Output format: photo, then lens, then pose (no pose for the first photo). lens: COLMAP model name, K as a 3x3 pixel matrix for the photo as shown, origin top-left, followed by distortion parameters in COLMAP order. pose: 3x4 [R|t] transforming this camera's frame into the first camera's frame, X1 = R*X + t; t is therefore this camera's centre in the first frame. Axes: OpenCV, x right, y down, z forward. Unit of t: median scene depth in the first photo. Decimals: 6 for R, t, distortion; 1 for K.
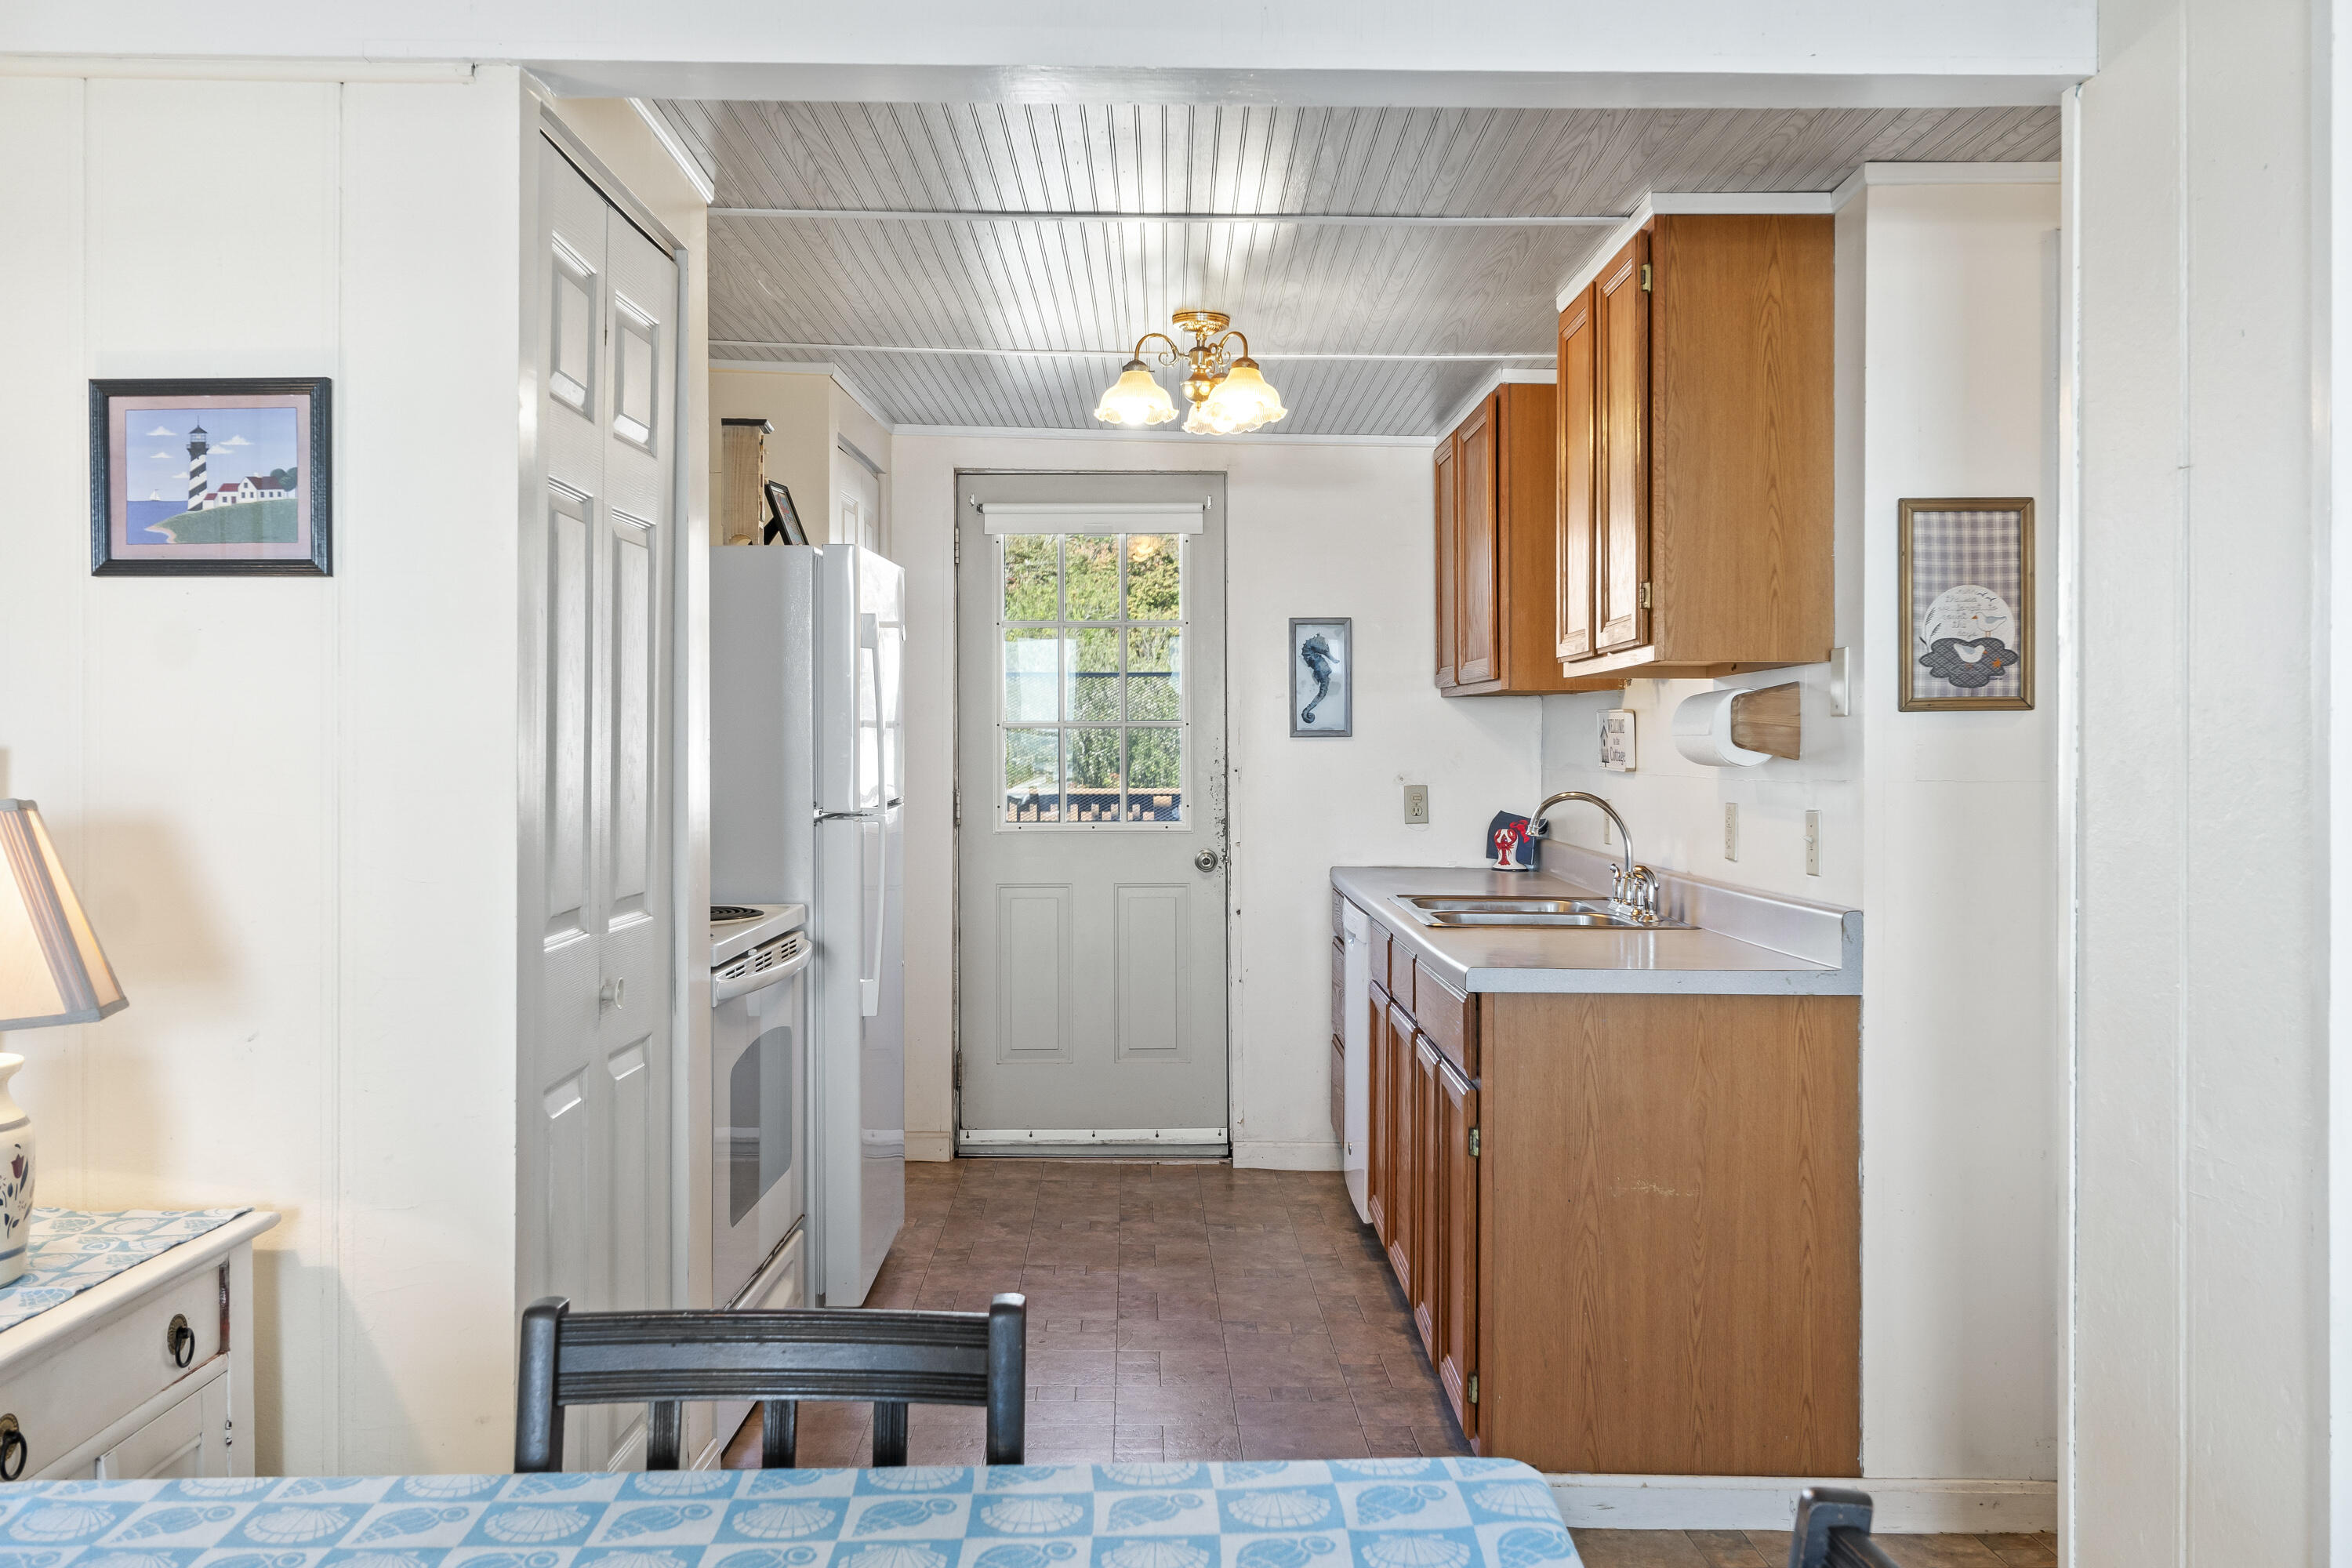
lens RADIAL K [[2019.6, 0, 1165.8], [0, 2019.6, 750.7], [0, 0, 1]] dist [0.008311, -0.004571]
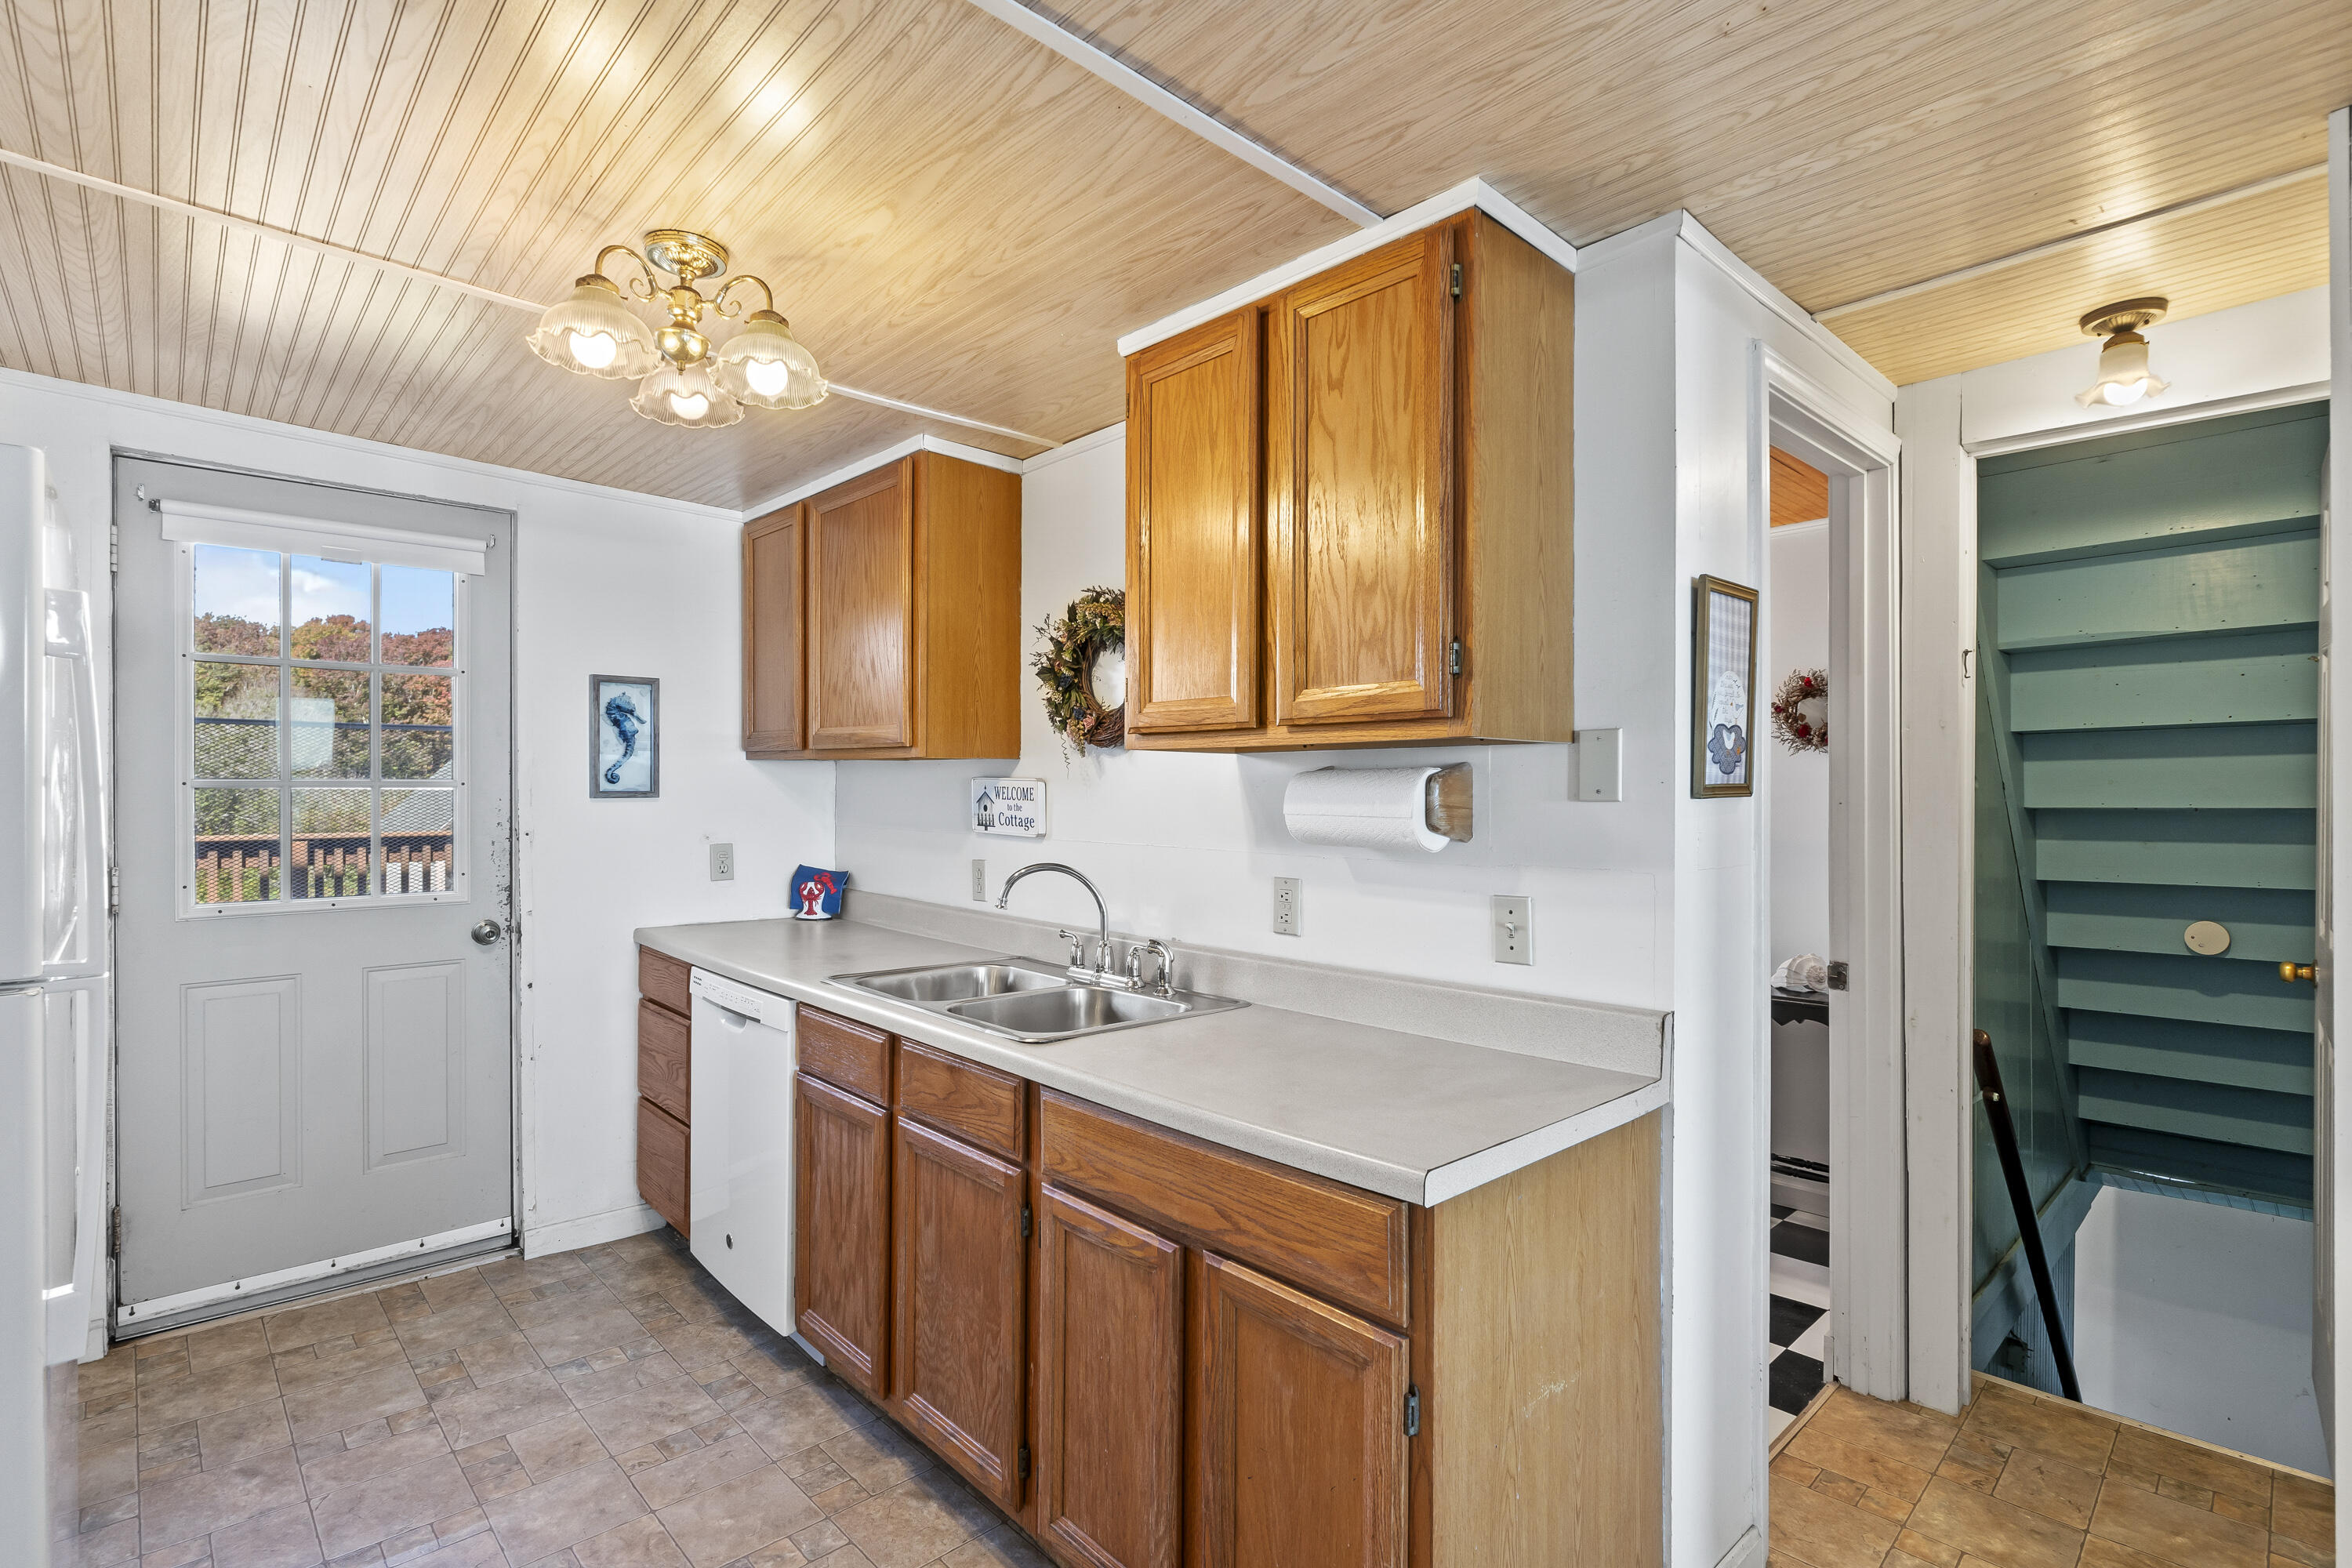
lens RADIAL K [[1095.9, 0, 1174.3], [0, 1095.9, 791.5], [0, 0, 1]] dist [-0.008288, 0.000022]
pose [[0.731342, 0.000492, 0.682011, -0.124727], [-0.003905, 0.999986, 0.003467, -0.017552], [-0.682000, -0.005199, 0.731334, 0.587345]]
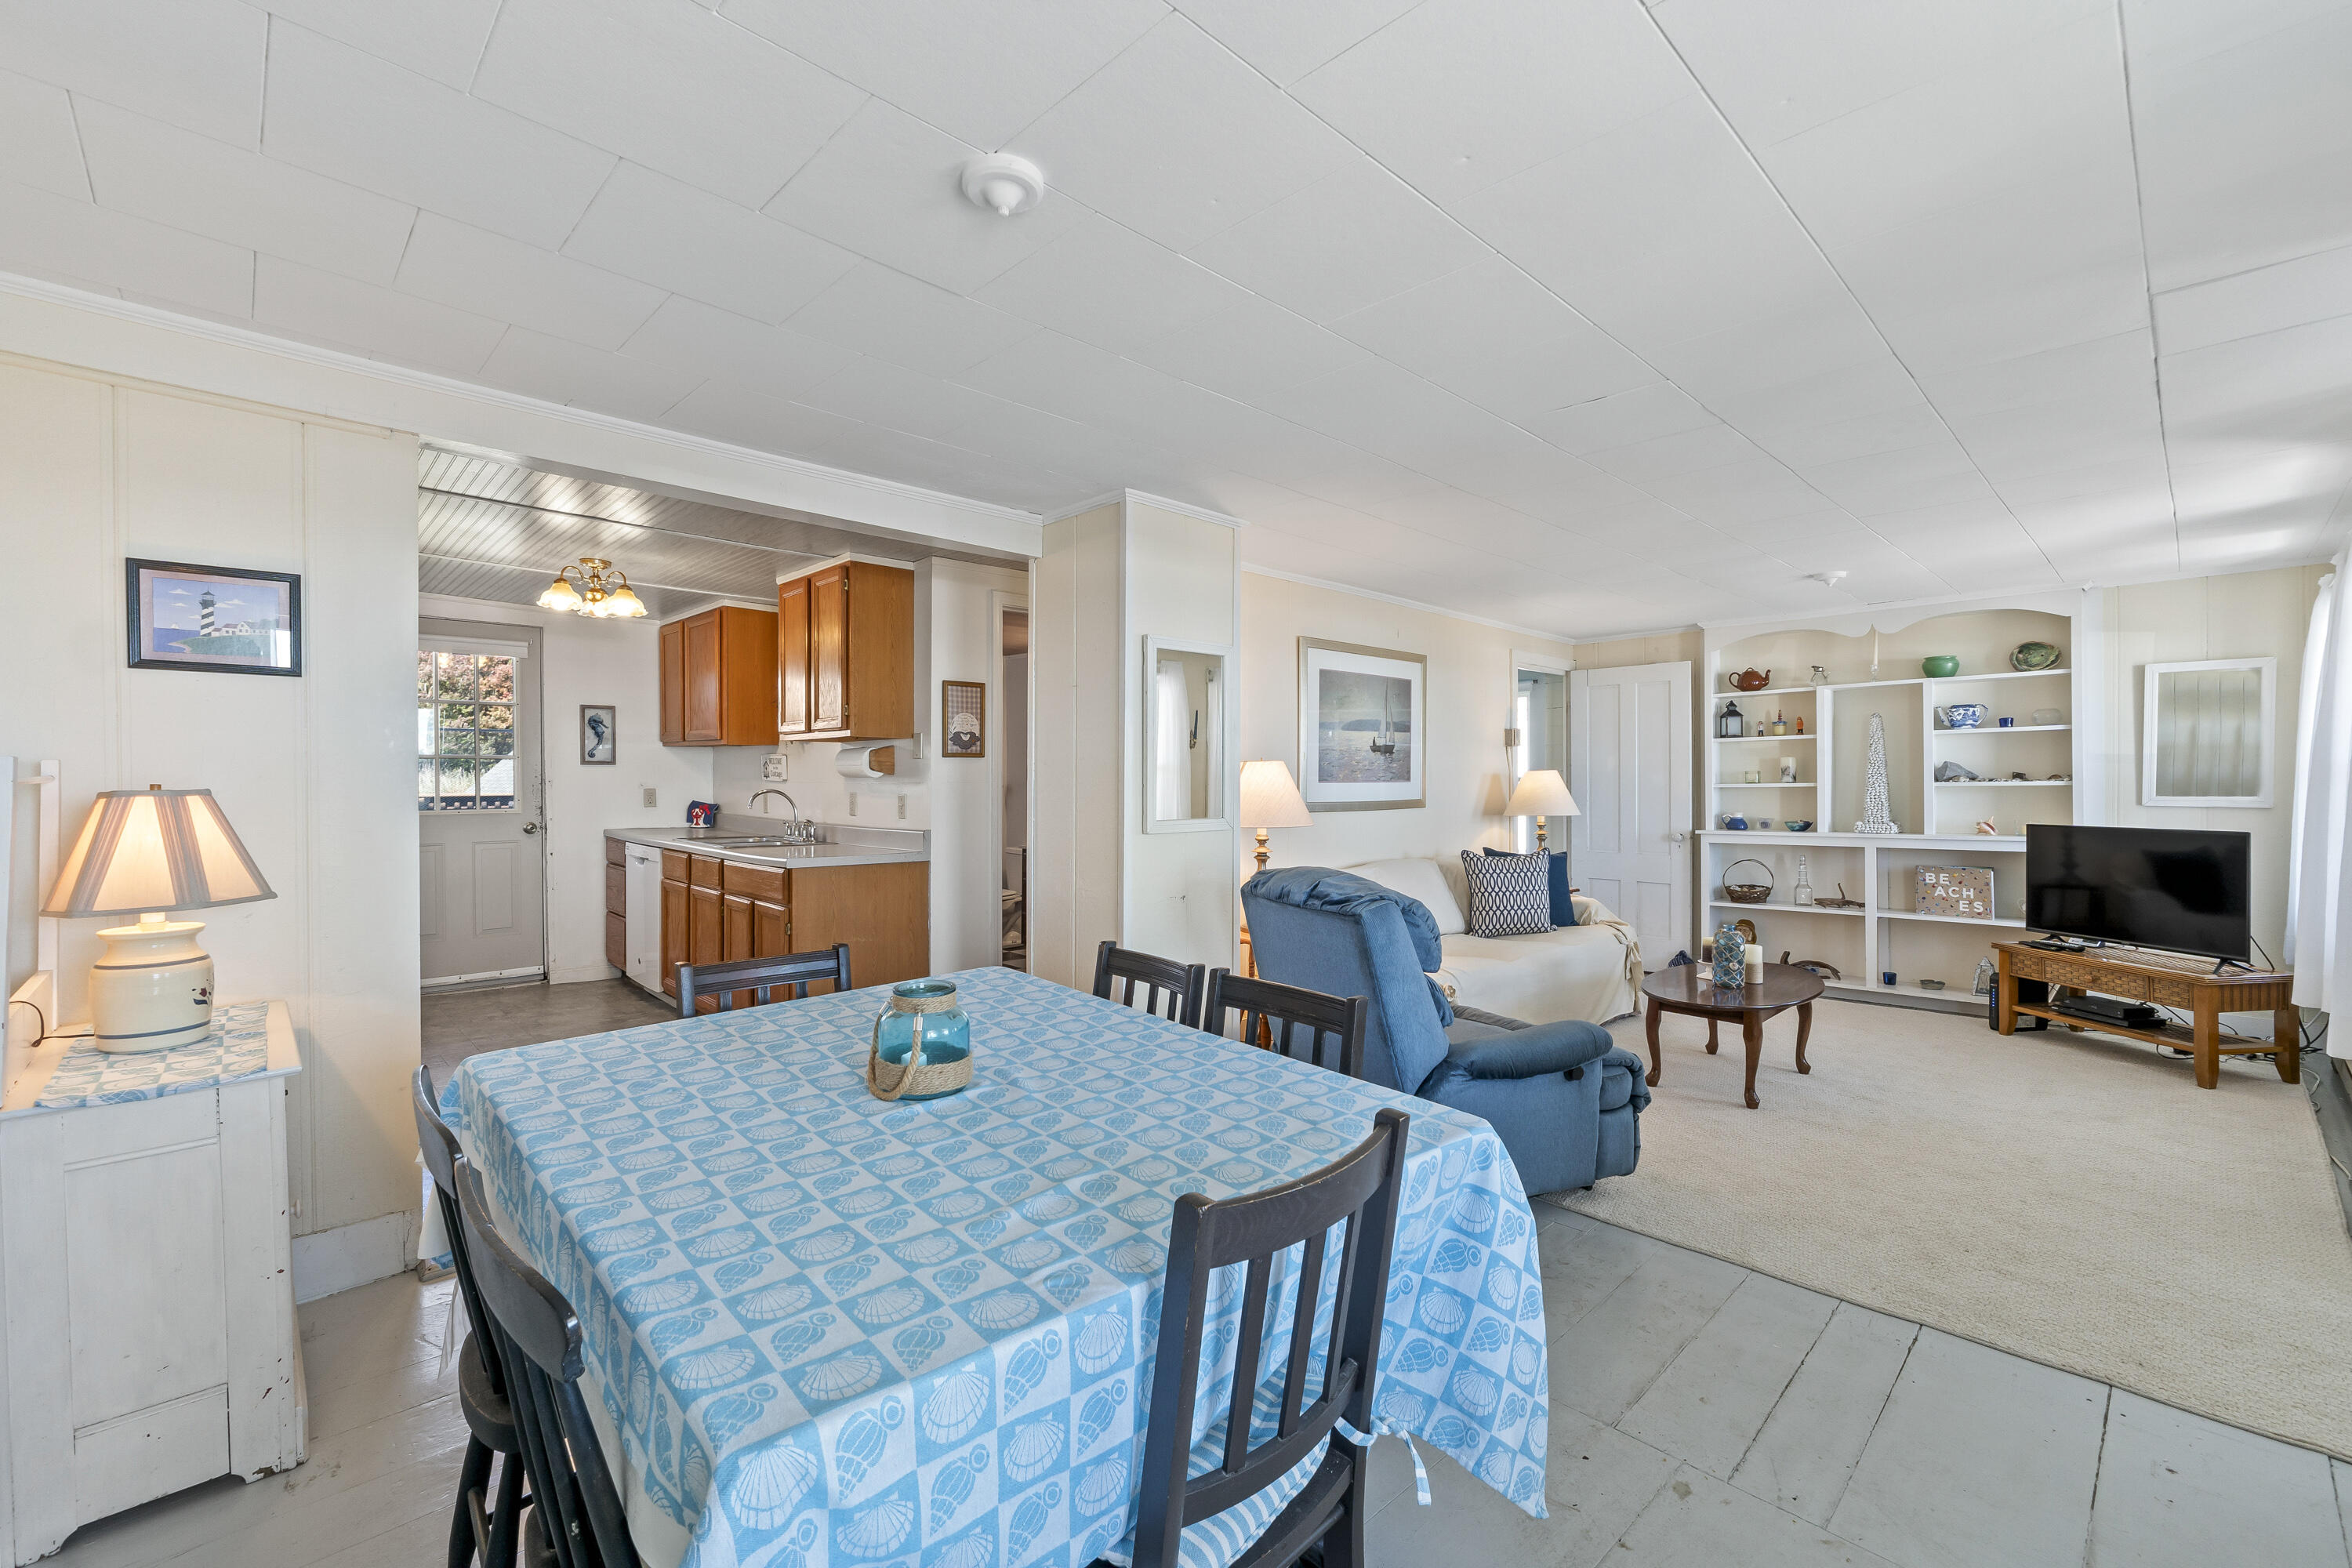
lens RADIAL K [[991.9, 0, 1177.7], [0, 991.9, 791.4], [0, 0, 1]] dist [-0.012311, -0.000086]
pose [[0.724869, -0.007916, 0.688841, -0.250212], [-0.003552, 0.999878, 0.015228, 0.003757], [-0.688878, -0.013485, 0.724752, -0.148905]]
